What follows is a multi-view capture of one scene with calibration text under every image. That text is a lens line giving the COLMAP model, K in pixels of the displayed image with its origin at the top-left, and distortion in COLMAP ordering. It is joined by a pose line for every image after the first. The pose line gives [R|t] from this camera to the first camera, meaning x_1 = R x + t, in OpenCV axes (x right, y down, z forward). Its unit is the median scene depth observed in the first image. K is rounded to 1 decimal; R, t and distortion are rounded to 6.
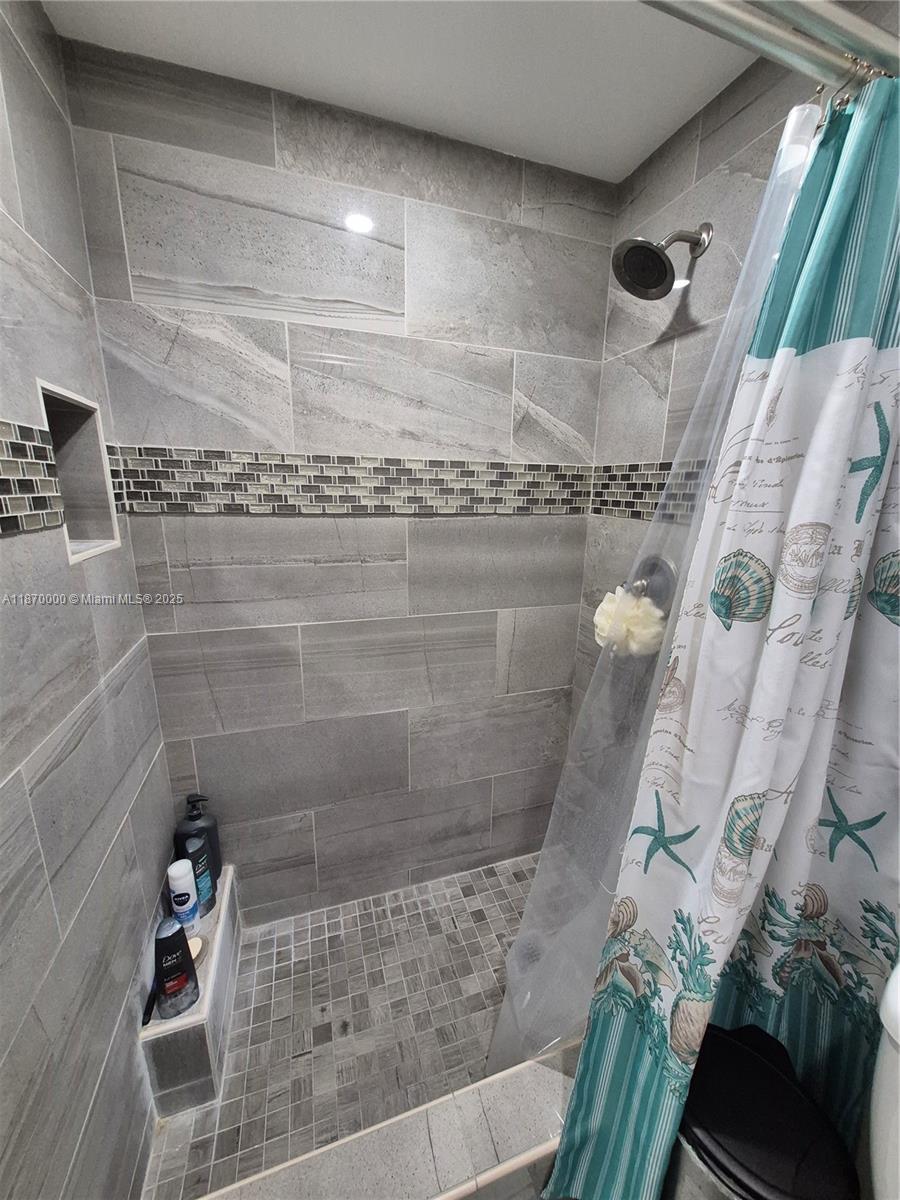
lens RADIAL K [[447.8, 0, 449.2], [0, 447.8, 598.1], [0, 0, 1]] dist [0.002009, 0.000502]
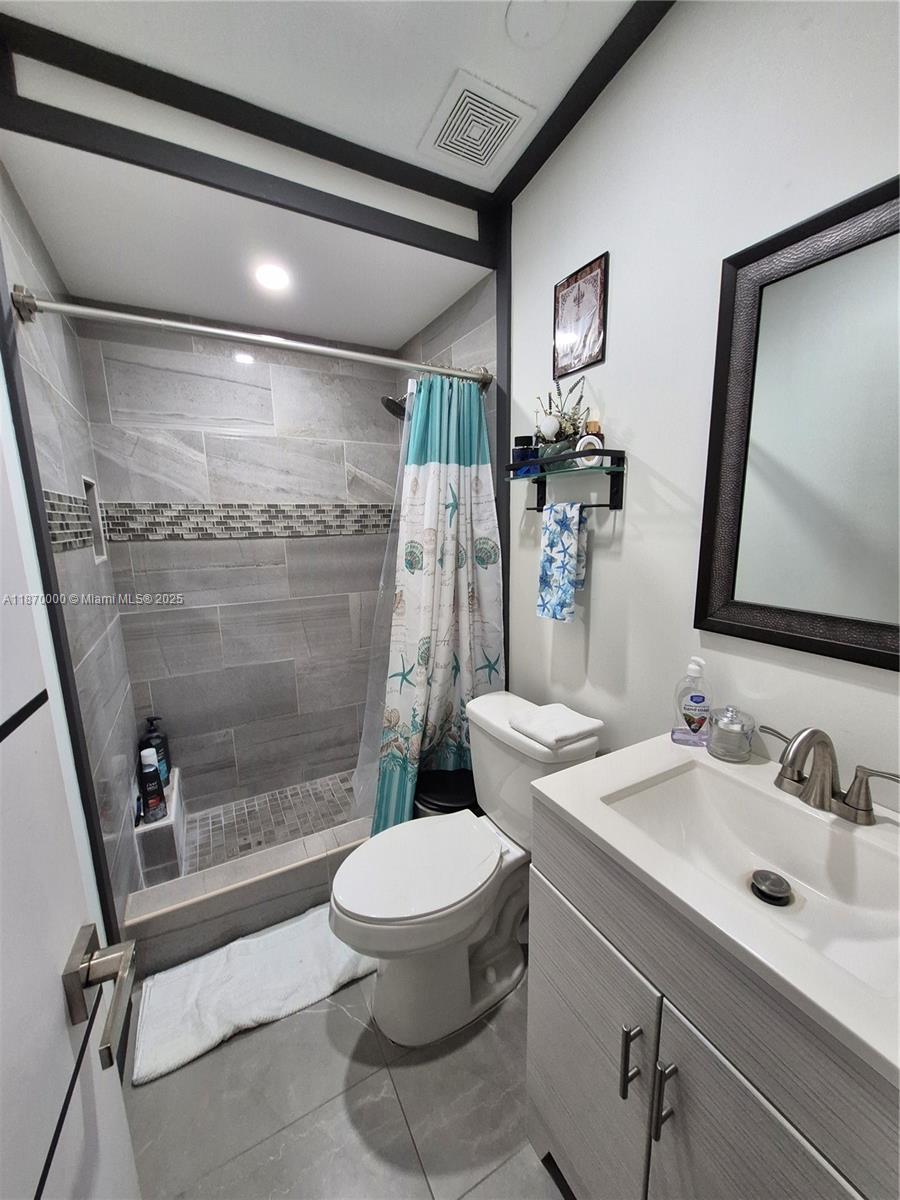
lens RADIAL K [[470.0, 0, 460.1], [0, 470.0, 603.5], [0, 0, 1]] dist [0.007235, 0.000149]
pose [[0.981894, -0.065807, 0.177631, 0.233020], [0.076831, 0.995476, -0.055904, 0.219759], [-0.173149, 0.068539, 0.982508, -0.859409]]
